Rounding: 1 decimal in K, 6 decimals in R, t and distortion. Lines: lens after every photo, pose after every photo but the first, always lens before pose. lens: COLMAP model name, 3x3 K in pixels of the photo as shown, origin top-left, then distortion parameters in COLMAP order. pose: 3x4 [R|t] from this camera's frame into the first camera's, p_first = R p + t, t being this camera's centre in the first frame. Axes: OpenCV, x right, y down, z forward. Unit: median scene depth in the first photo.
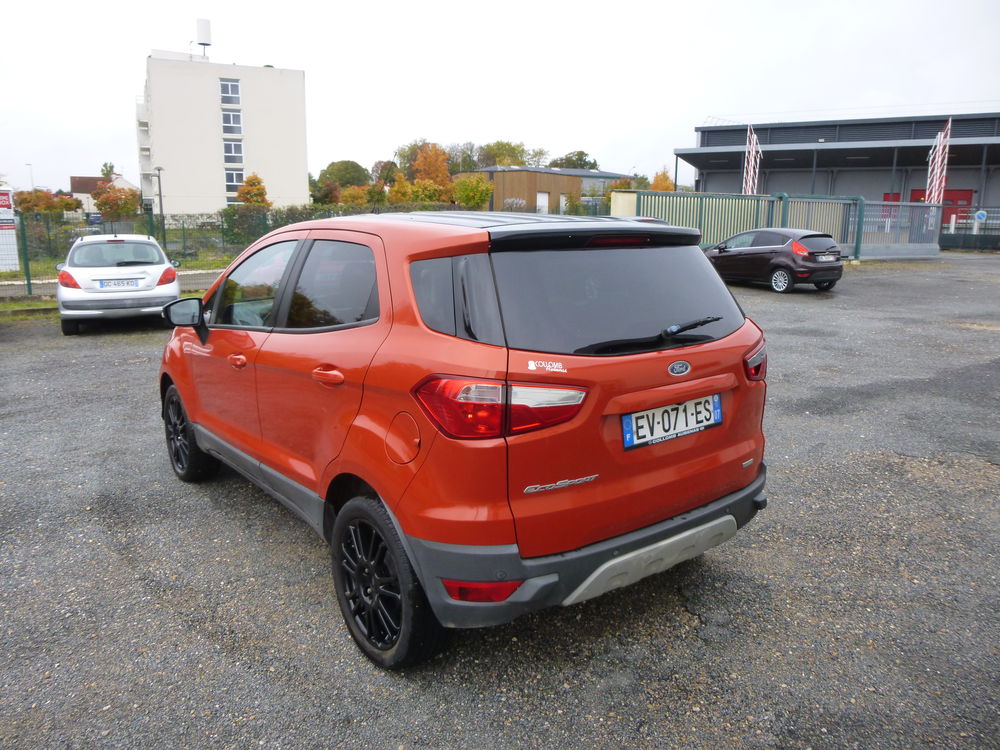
lens RADIAL K [[752.6, 0, 492.0], [0, 752.6, 369.5], [0, 0, 1]] dist [-0.051669, 0.028011]
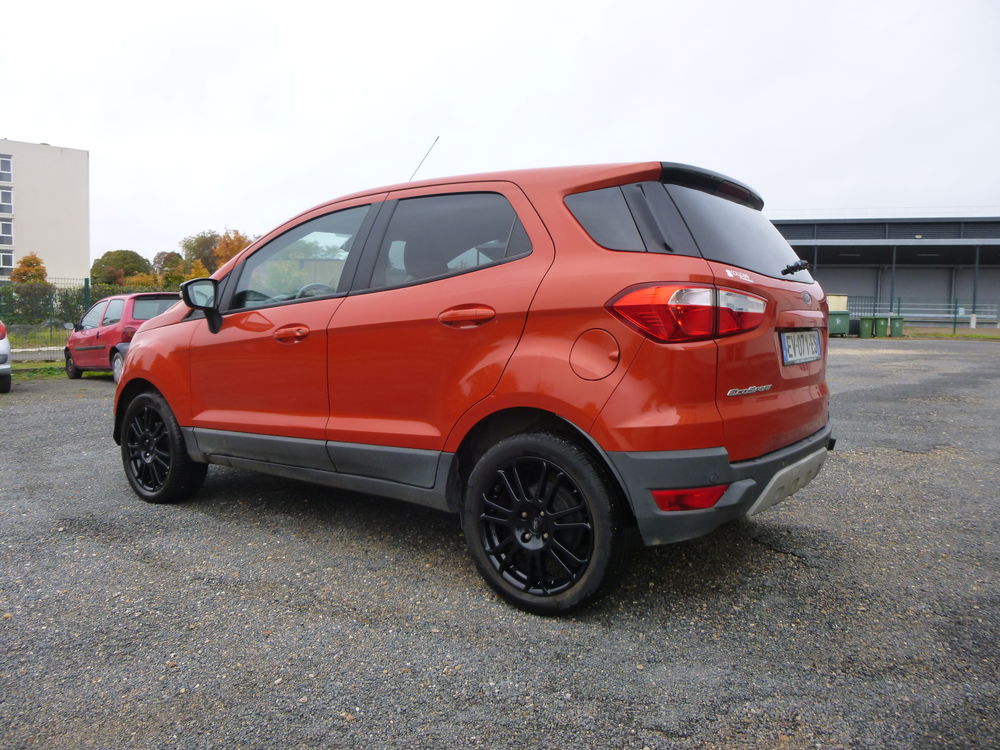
lens RADIAL K [[752.6, 0, 492.0], [0, 752.6, 369.5], [0, 0, 1]] dist [-0.051669, 0.028011]
pose [[0.961918, -0.010107, 0.273150, -0.040273], [0.044611, 0.991722, -0.120406, 0.017322], [-0.269672, 0.128006, 0.954406, 0.007079]]
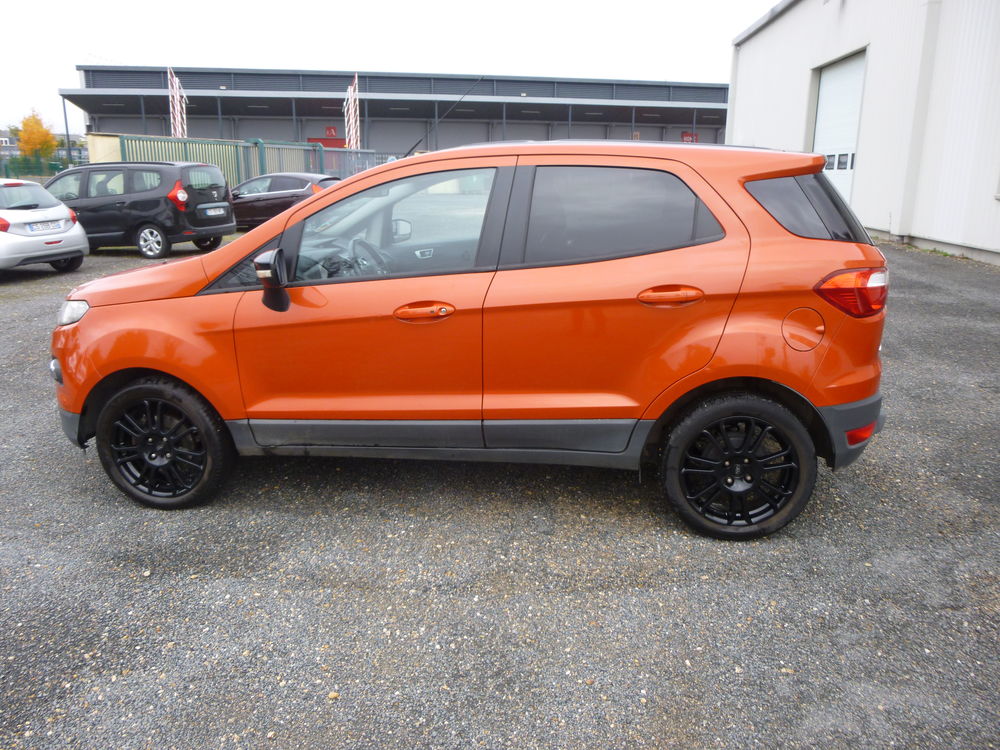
lens RADIAL K [[752.6, 0, 492.0], [0, 752.6, 369.5], [0, 0, 1]] dist [-0.051669, 0.028011]
pose [[0.704281, -0.186244, 0.685056, -0.100022], [0.141815, 0.982434, 0.121296, -0.004711], [-0.695613, 0.011725, 0.718321, 0.038245]]
